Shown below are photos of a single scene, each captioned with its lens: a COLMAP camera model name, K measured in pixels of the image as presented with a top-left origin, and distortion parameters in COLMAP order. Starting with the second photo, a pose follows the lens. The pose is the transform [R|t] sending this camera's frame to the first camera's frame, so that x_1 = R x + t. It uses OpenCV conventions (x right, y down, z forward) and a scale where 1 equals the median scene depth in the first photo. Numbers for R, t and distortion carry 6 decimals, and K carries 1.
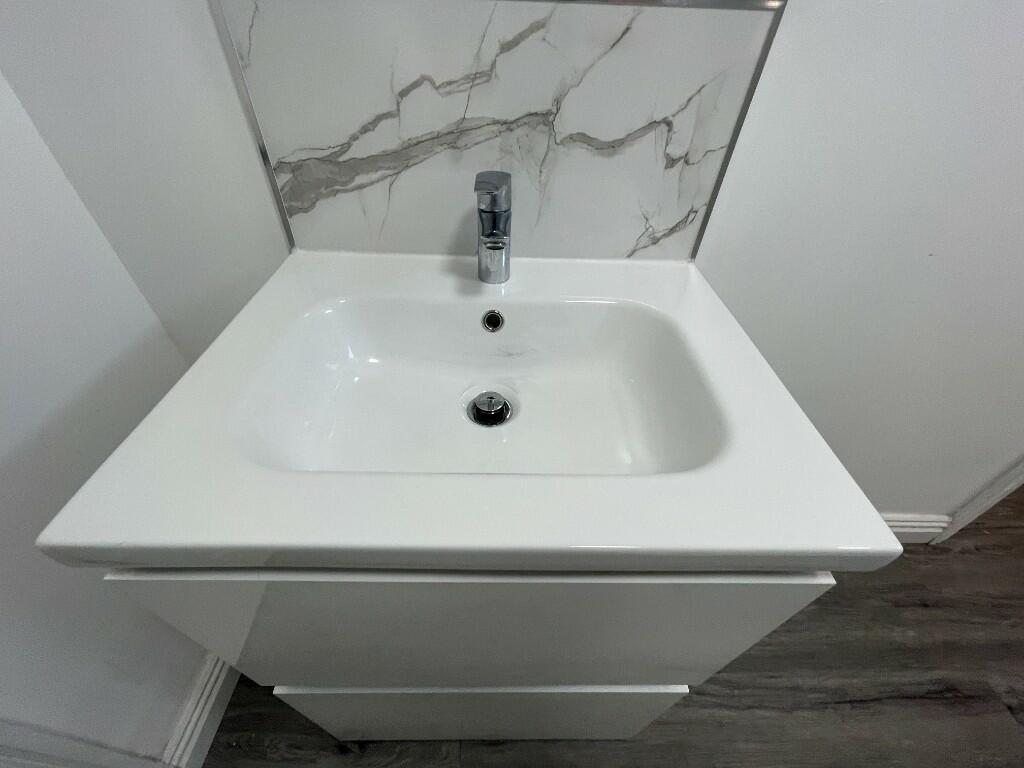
lens RADIAL K [[415.1, 0, 513.3], [0, 415.1, 384.4], [0, 0, 1]] dist [-0.005410, 0.001498]
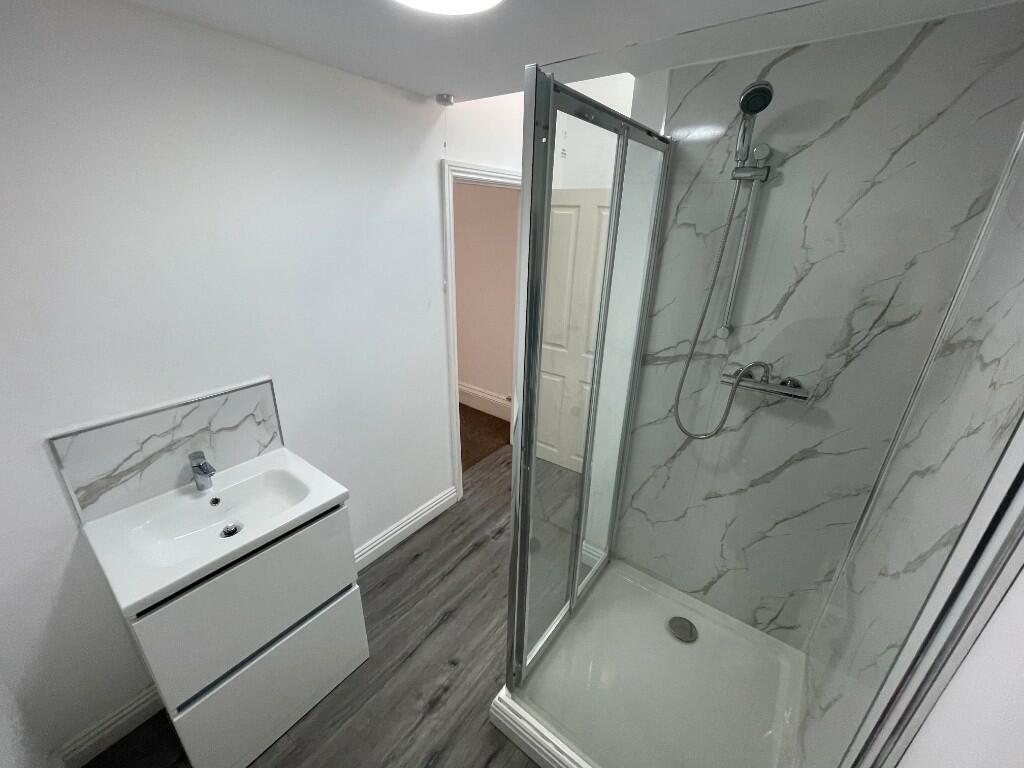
lens RADIAL K [[415.1, 0, 508.1], [0, 415.1, 378.5], [0, 0, 1]] dist [-0.005410, 0.001498]
pose [[0.615447, -0.301289, 0.728320, -0.587711], [0.527667, 0.843920, -0.096779, 0.422770], [-0.585485, 0.443873, 0.678369, -2.208738]]
